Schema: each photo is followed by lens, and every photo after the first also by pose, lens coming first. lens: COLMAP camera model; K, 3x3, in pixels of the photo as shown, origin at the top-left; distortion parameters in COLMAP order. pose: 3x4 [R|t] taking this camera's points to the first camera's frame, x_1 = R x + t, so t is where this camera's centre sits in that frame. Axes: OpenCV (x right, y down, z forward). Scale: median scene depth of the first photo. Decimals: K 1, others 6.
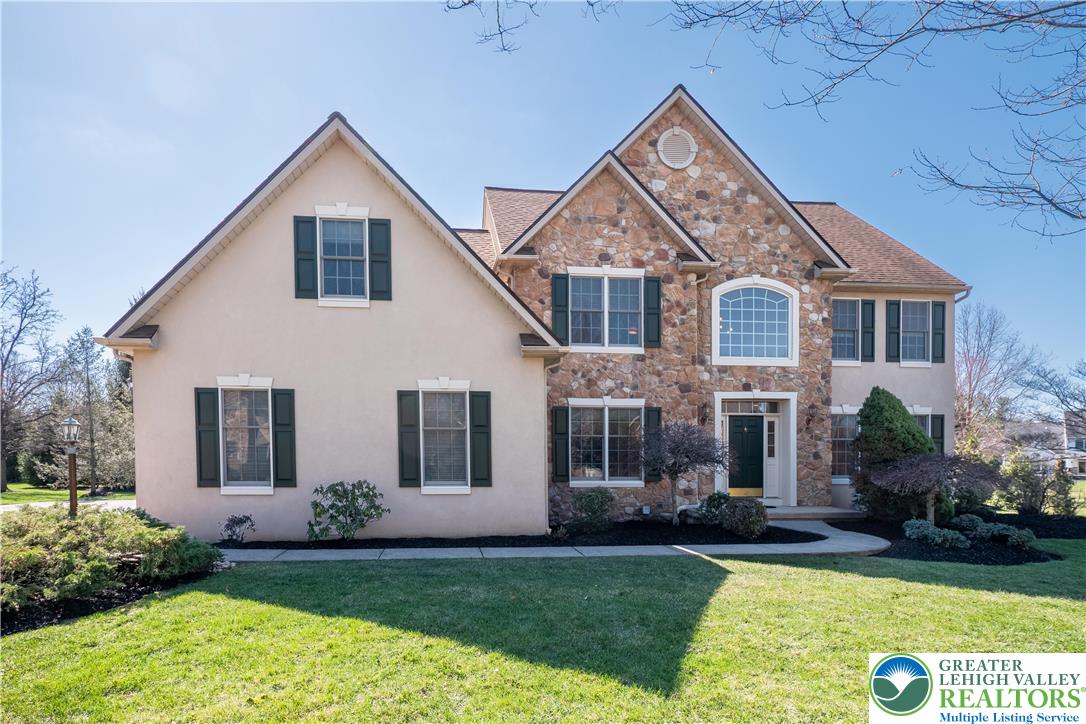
lens RADIAL K [[551.7, 0, 505.5], [0, 551.7, 457.5], [0, 0, 1]] dist [0.000493, -0.001003]
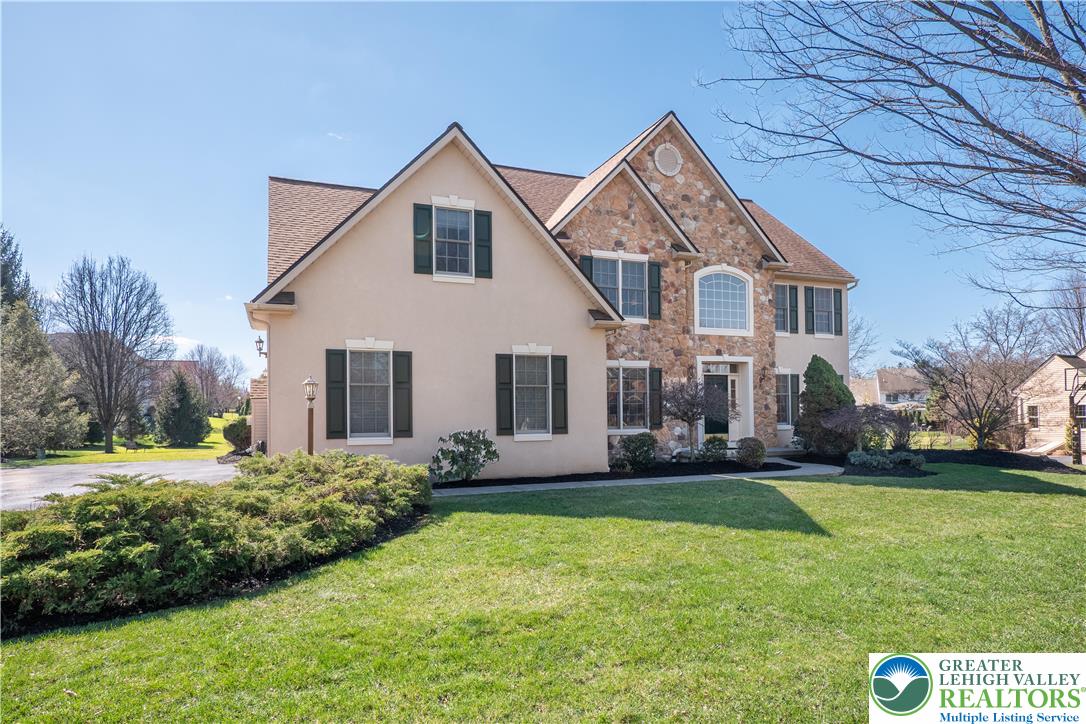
lens RADIAL K [[595.5, 0, 524.4], [0, 595.5, 392.8], [0, 0, 1]] dist [-0.005253, -0.001380]
pose [[0.964681, -0.000606, 0.263419, -0.356284], [0.008960, 0.999494, -0.030513, 0.001519], [-0.263267, 0.031795, 0.964199, -0.188331]]
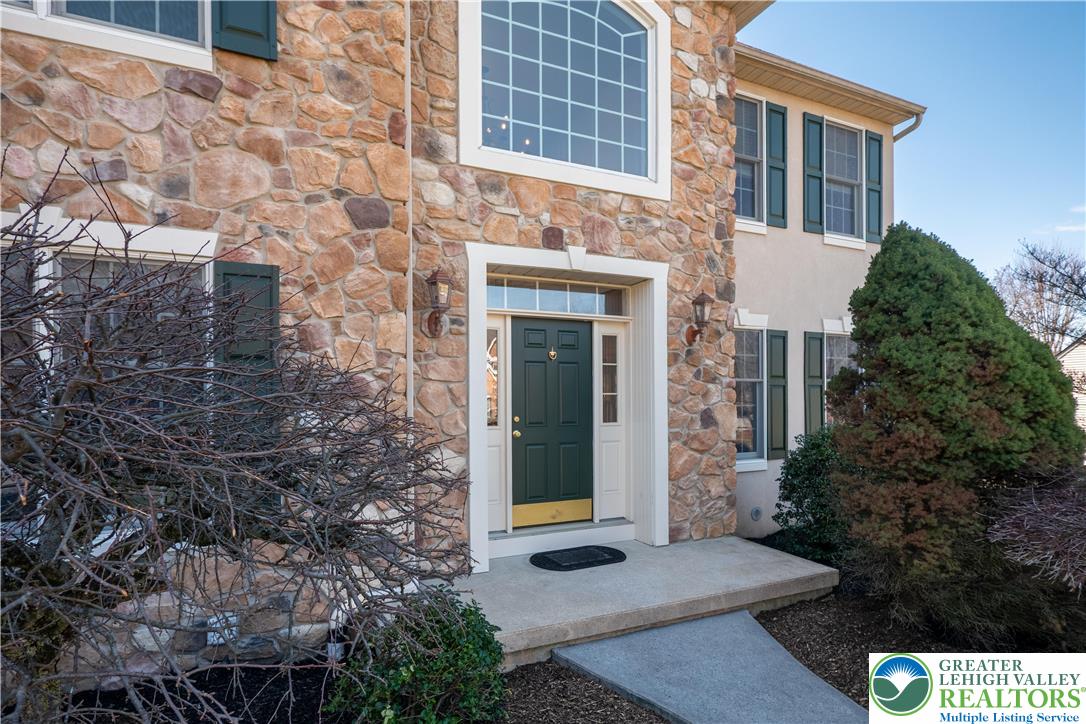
lens RADIAL K [[551.7, 0, 514.8], [0, 551.7, 395.4], [0, 0, 1]] dist [0.000493, -0.001003]
pose [[0.948318, -0.004359, 0.317291, 0.304977], [0.005959, 0.999974, -0.004073, -0.021101], [-0.317265, 0.005753, 0.948320, 0.679884]]
